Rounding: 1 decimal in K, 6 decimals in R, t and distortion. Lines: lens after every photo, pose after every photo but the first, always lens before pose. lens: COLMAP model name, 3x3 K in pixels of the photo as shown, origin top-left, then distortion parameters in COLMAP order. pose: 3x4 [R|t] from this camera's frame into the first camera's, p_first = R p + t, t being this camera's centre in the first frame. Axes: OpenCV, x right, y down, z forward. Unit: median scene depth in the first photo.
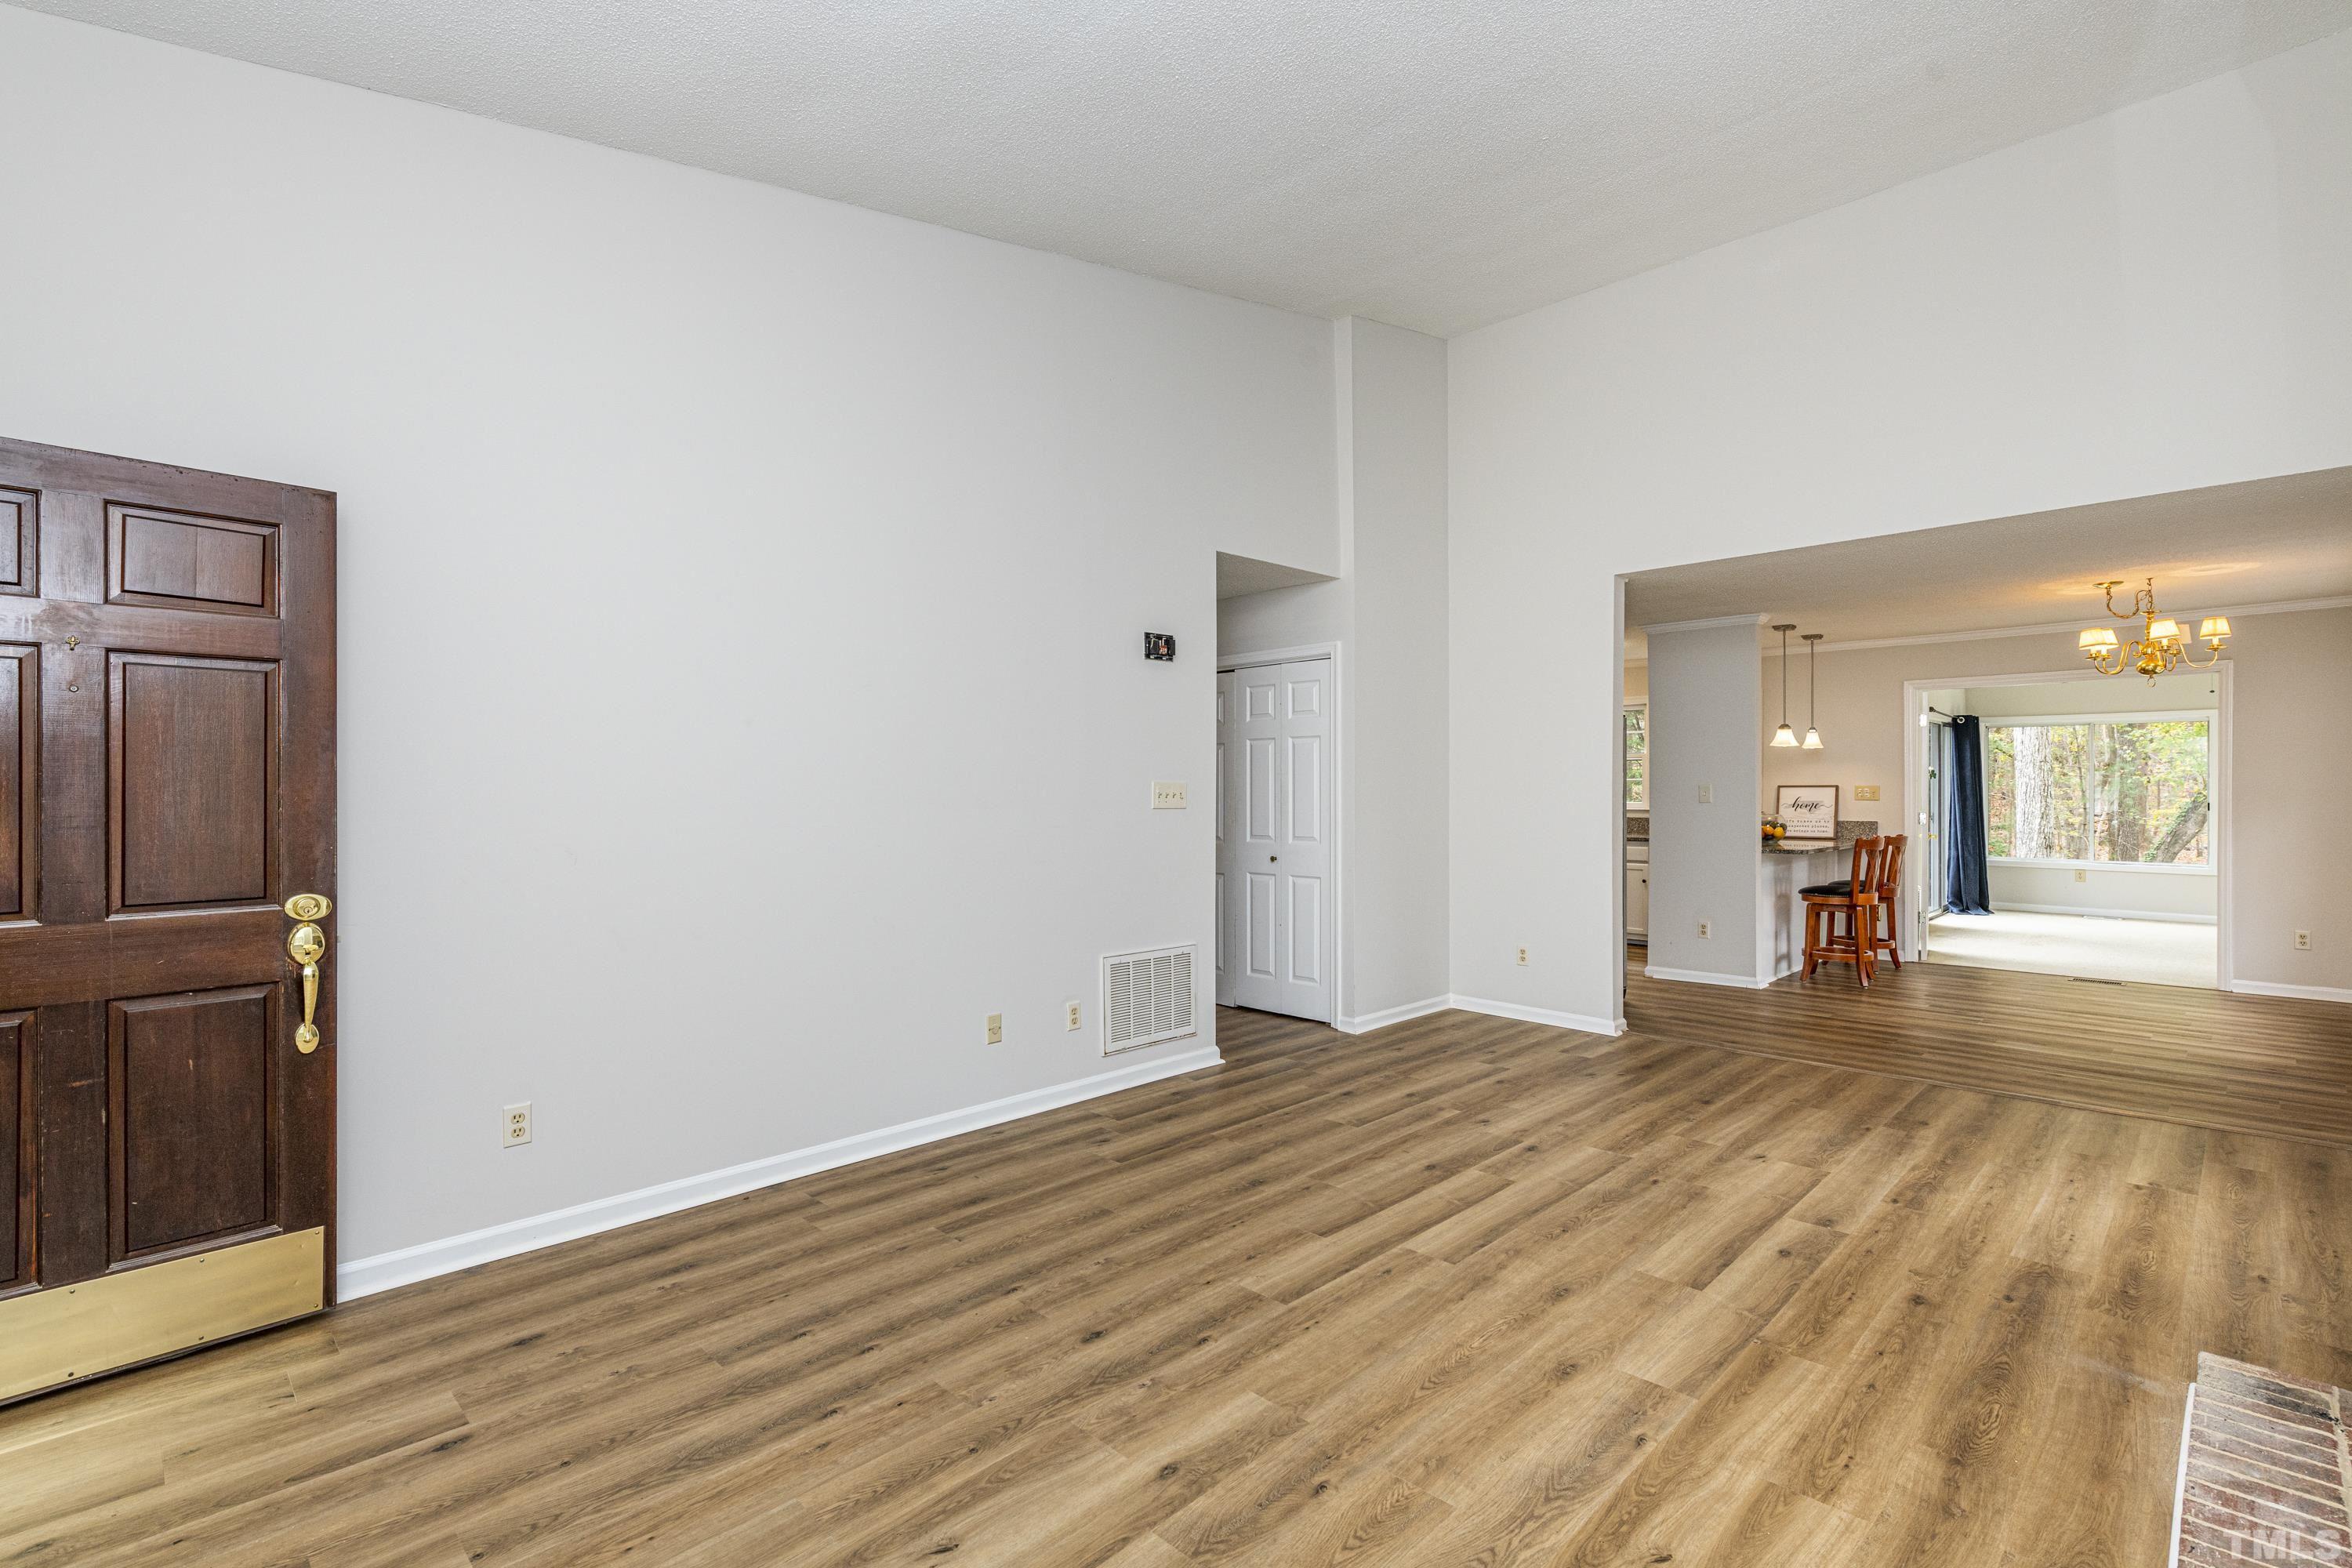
lens RADIAL K [[1101.4, 0, 1131.7], [0, 1101.4, 808.0], [0, 0, 1]] dist [0.004451, -0.000312]
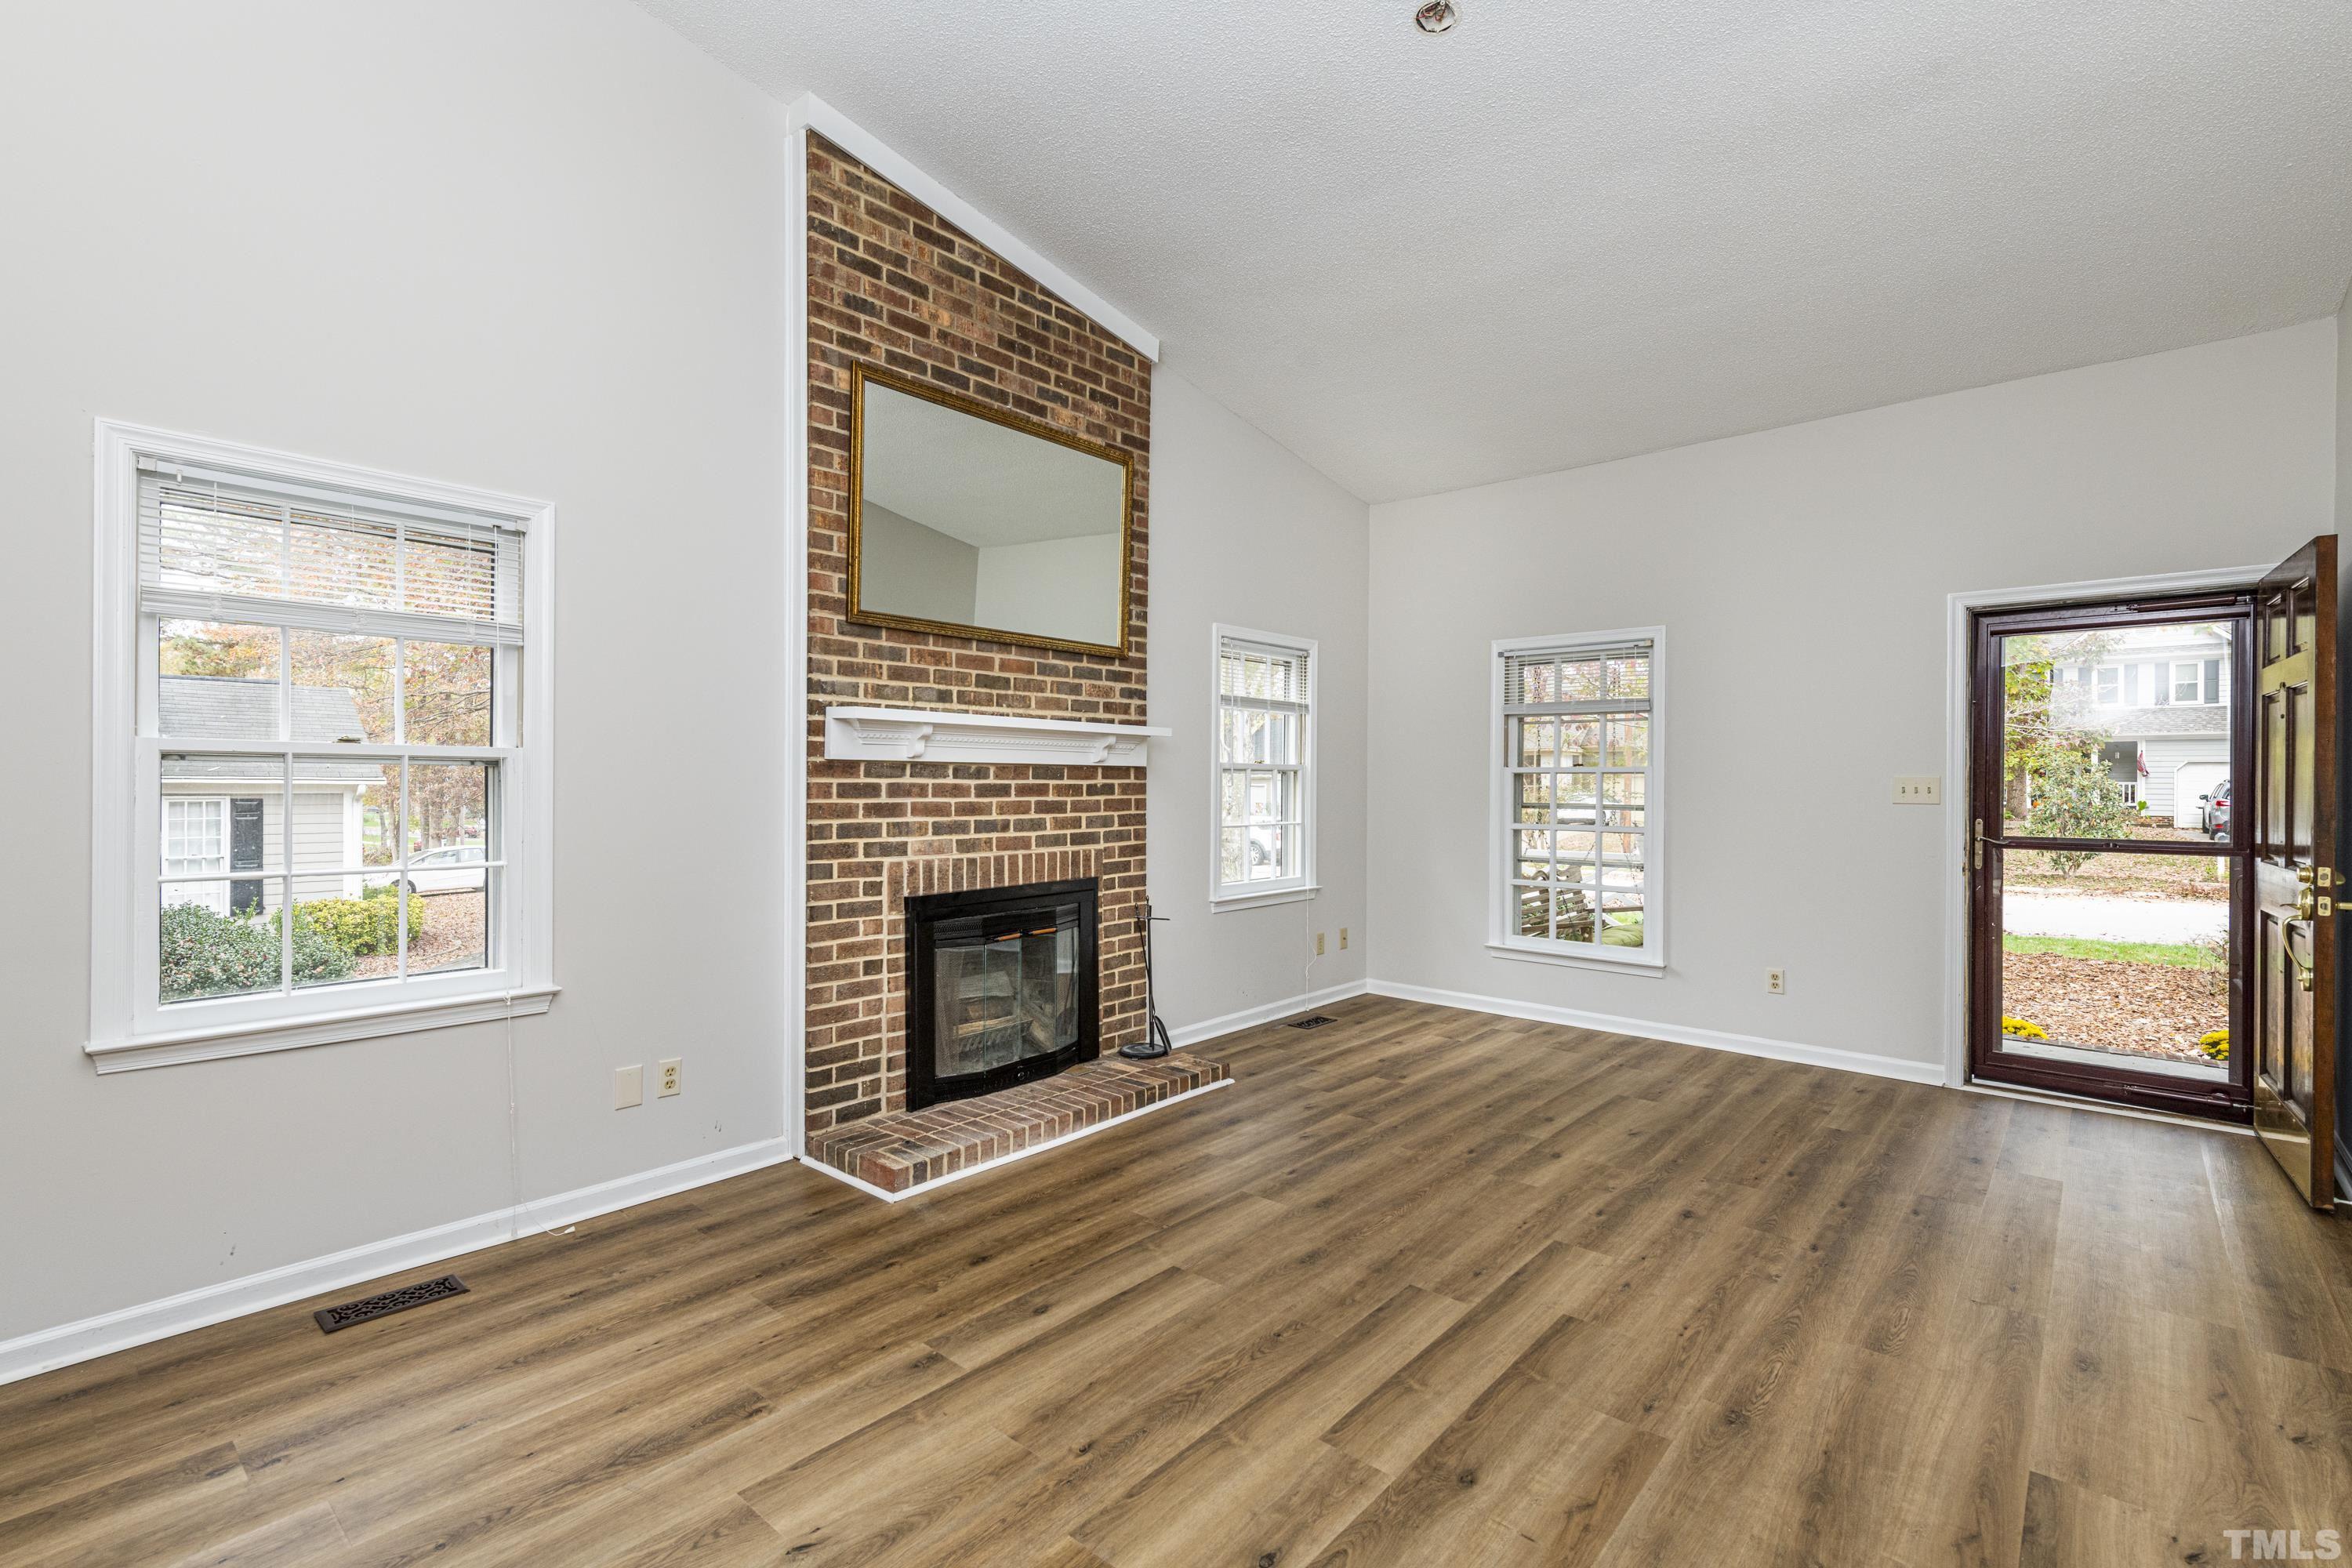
lens RADIAL K [[1022.4, 0, 1166.1], [0, 1022.4, 777.4], [0, 0, 1]] dist [0.010633, -0.004576]
pose [[-0.996526, -0.001715, -0.083265, 0.580727], [-0.003204, 0.999837, 0.017744, -0.032163], [0.083221, 0.017949, -0.996369, 1.868426]]
